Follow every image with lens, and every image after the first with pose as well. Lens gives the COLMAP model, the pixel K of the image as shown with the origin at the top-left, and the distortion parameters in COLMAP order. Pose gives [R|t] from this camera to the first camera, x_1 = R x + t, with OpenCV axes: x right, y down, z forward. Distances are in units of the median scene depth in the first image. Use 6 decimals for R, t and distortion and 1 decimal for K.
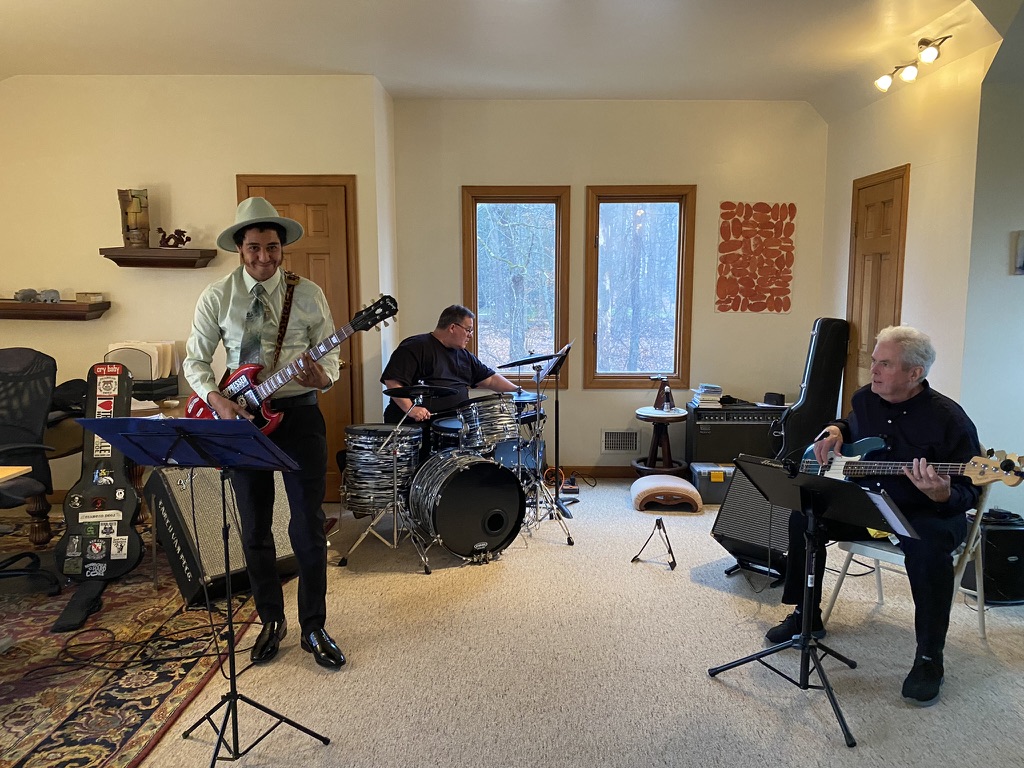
lens RADIAL K [[780.4, 0, 519.0], [0, 780.4, 379.7], [0, 0, 1]] dist [0.011758, -0.003243]
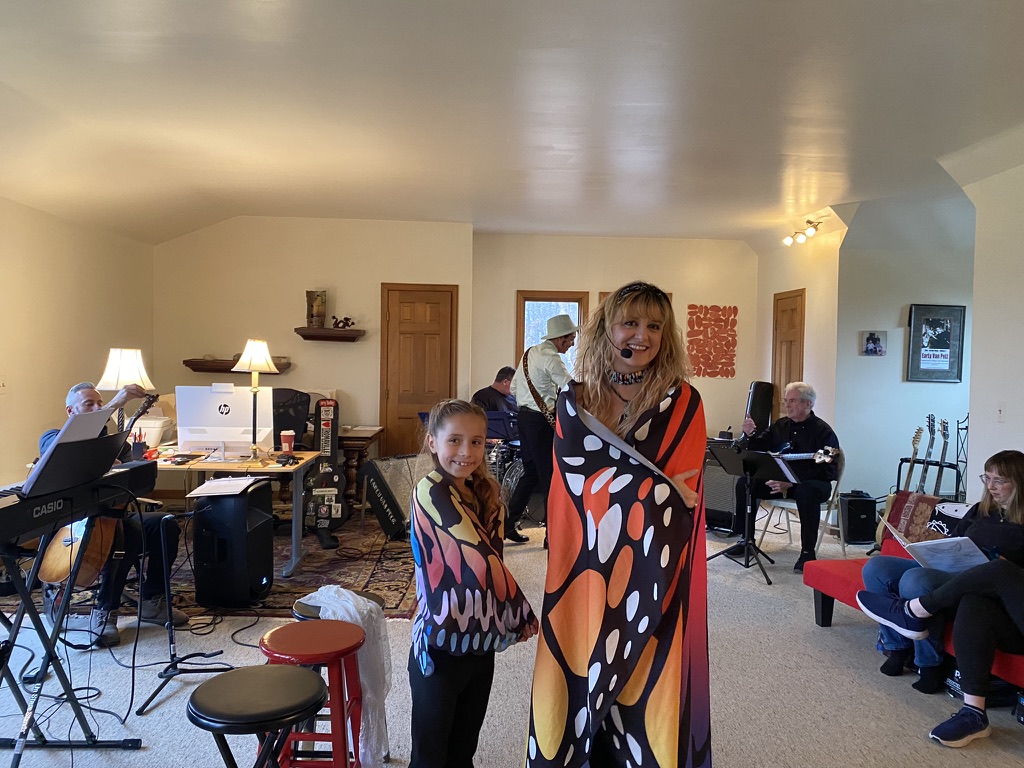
lens RADIAL K [[780.7, 0, 511.9], [0, 780.7, 376.2], [0, 0, 1]] dist [0.070621, -0.003793]
pose [[0.998233, 0.016596, 0.057063, -0.233081], [-0.010945, 0.995130, -0.097962, 0.087635], [-0.058411, 0.097164, 0.993553, -0.661200]]
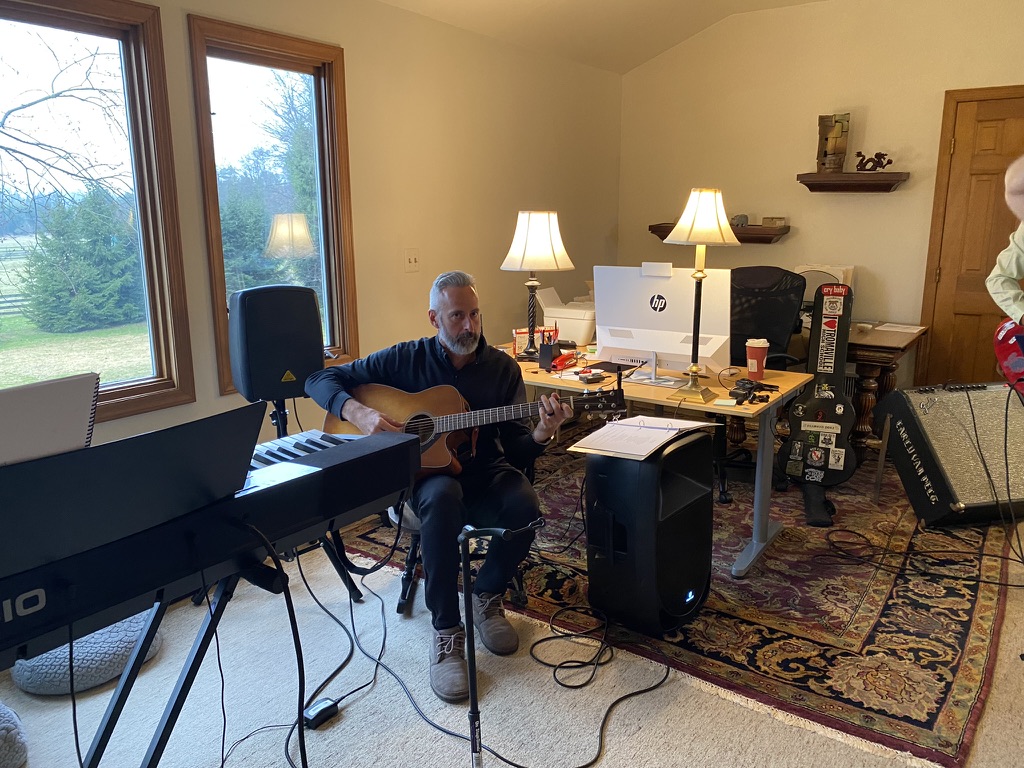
lens RADIAL K [[780.4, 0, 519.0], [0, 780.4, 379.7], [0, 0, 1]] dist [0.011758, -0.003243]
pose [[0.835182, 0.112988, -0.538242, -0.299994], [-0.066496, 0.992235, 0.105111, 0.024035], [0.545939, -0.051996, 0.836210, -0.114182]]
